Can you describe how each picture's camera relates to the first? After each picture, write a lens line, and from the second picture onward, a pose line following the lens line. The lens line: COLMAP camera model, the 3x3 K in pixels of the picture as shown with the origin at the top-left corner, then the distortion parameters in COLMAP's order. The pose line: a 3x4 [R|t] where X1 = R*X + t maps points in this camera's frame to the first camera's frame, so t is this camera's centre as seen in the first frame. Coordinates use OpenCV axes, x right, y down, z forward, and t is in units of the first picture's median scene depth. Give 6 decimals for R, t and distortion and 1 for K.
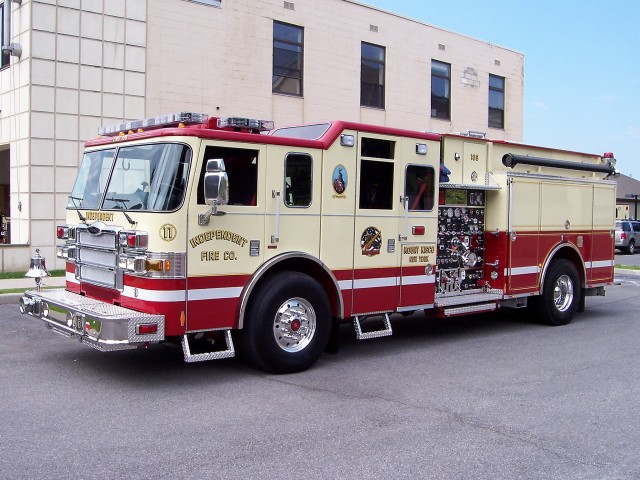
lens RADIAL K [[719.6, 0, 292.3], [0, 719.6, 242.8], [0, 0, 1]] dist [-0.138549, 0.064974]
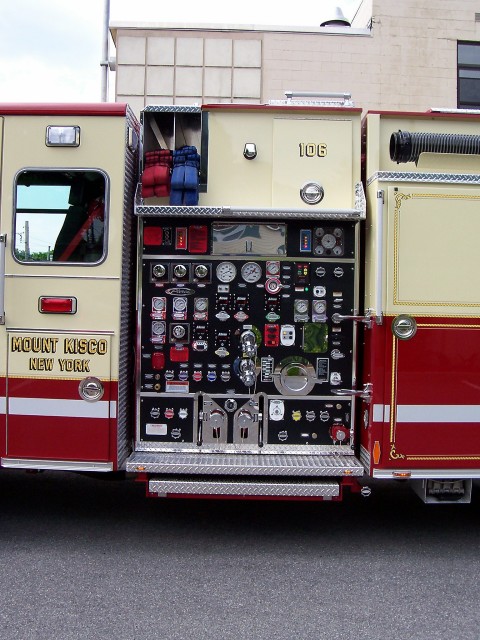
lens RADIAL K [[719.6, 0, 240.0], [0, 719.6, 320.0], [0, 0, 1]] dist [-0.138549, 0.064974]
pose [[0.779154, 0.014144, -0.626673, 0.506681], [-0.038521, 0.998936, -0.025348, 0.000251], [0.625647, 0.043890, 0.778870, 0.629456]]
